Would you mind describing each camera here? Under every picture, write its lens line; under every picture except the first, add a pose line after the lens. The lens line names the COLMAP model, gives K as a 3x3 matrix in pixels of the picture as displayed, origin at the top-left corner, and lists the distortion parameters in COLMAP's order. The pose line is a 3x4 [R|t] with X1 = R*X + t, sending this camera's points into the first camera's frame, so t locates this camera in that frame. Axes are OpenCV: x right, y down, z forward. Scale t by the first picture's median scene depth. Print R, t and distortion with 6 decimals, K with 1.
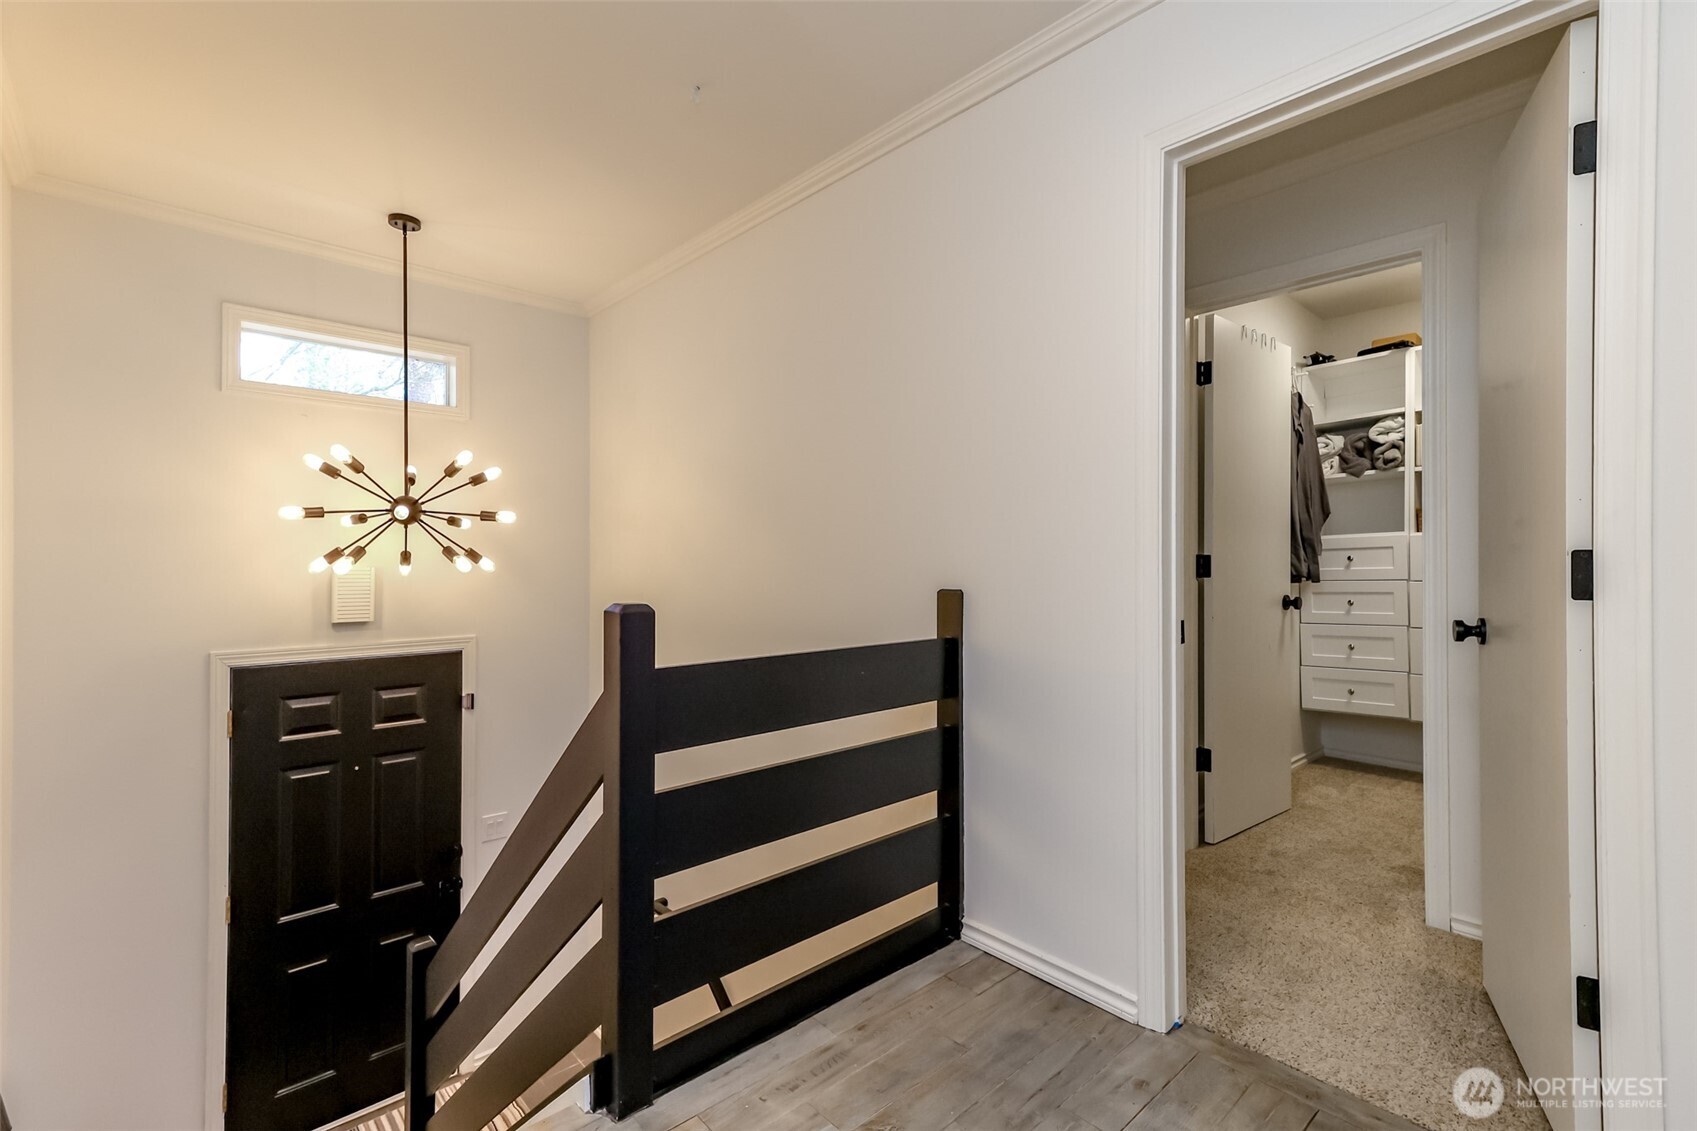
lens RADIAL K [[782.7, 0, 852.1], [0, 782.7, 567.2], [0, 0, 1]] dist [0.012437, 0.000624]
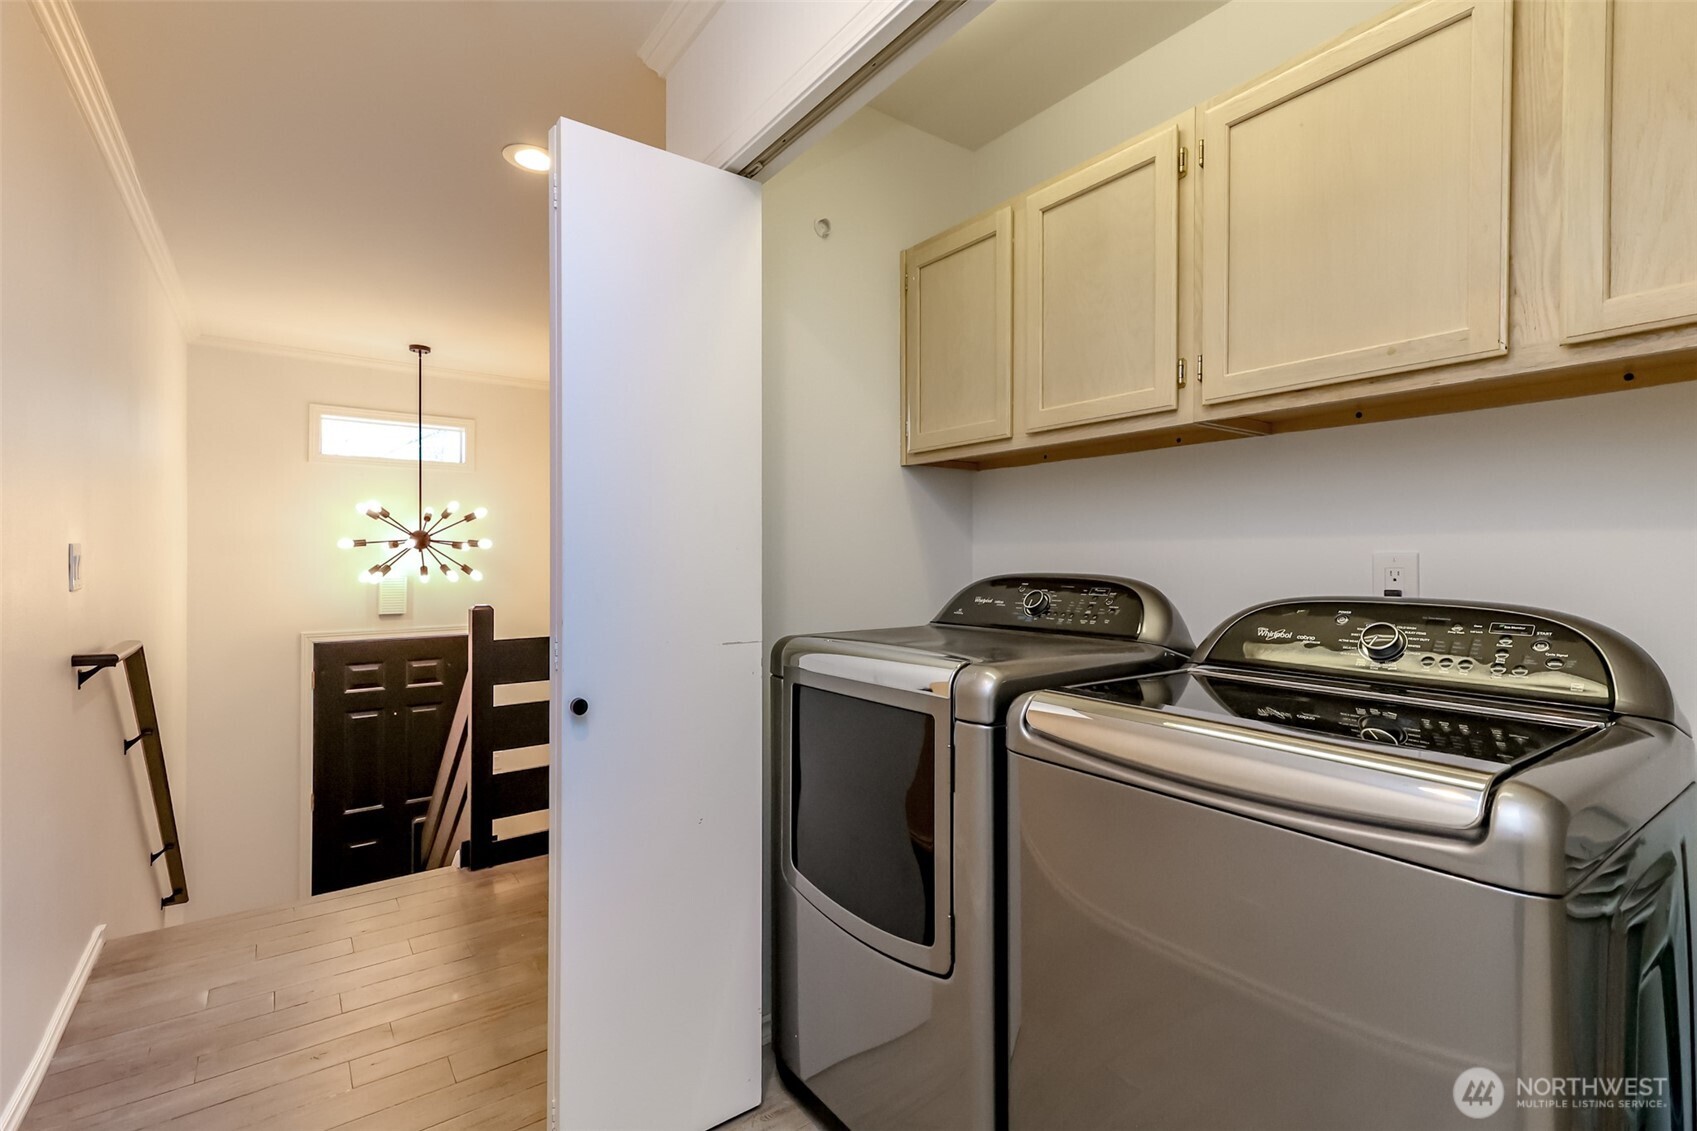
lens RADIAL K [[782.7, 0, 844.2], [0, 782.7, 566.1], [0, 0, 1]] dist [0.012437, 0.000624]
pose [[0.993828, 0.004954, -0.110826, 0.383894], [-0.004419, 0.999977, 0.005075, -0.031979], [0.110848, -0.004554, 0.993827, -0.382165]]
